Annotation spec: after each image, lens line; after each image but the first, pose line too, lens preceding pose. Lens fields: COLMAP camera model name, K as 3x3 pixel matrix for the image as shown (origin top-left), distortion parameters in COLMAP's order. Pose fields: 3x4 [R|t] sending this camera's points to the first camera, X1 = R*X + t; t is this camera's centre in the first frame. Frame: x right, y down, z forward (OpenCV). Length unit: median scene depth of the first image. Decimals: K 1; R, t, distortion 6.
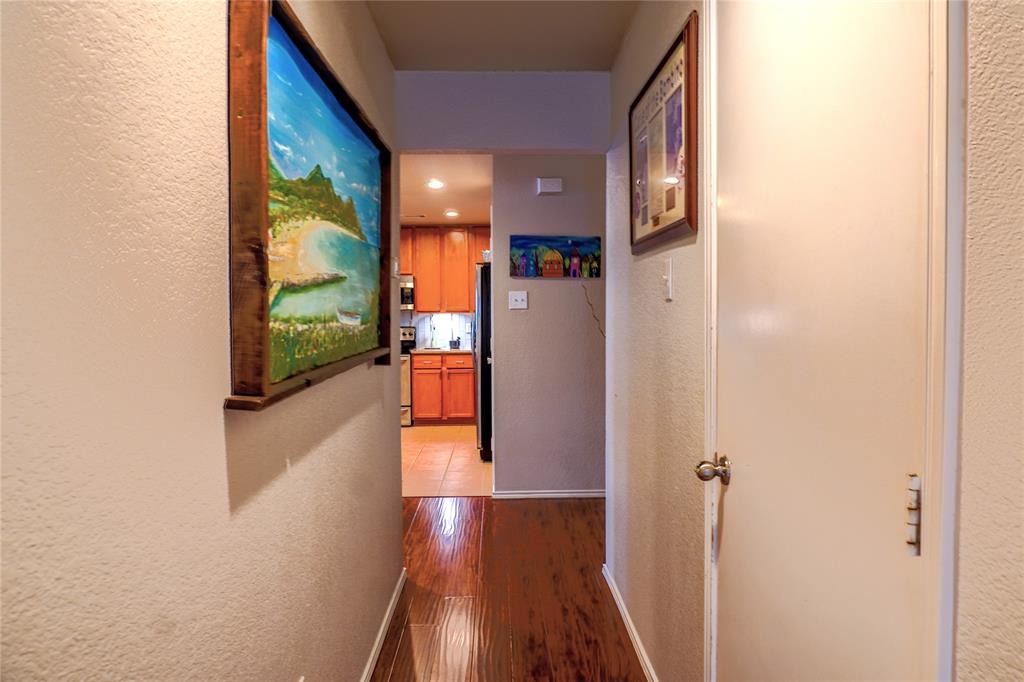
lens RADIAL K [[693.2, 0, 513.4], [0, 693.2, 340.2], [0, 0, 1]] dist [-0.028266, -0.001497]
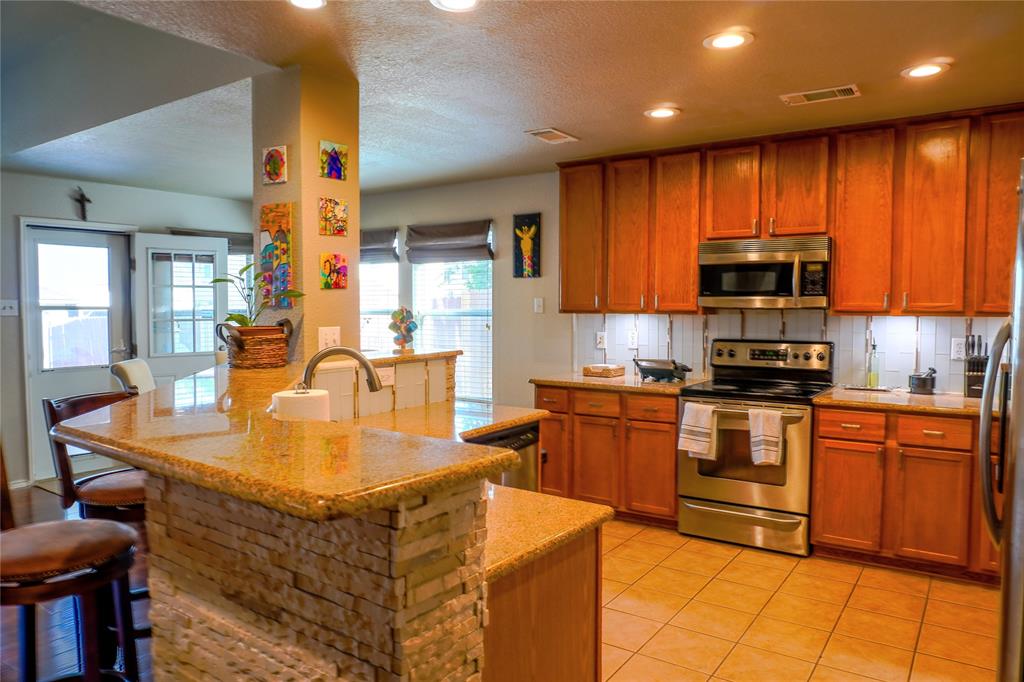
lens RADIAL K [[693.2, 0, 511.0], [0, 693.2, 337.9], [0, 0, 1]] dist [-0.028266, -0.001497]
pose [[0.810515, 0.039402, -0.584392, -0.043406], [-0.029235, 0.999213, 0.026824, -0.030520], [0.584988, -0.004656, 0.811028, 0.500024]]
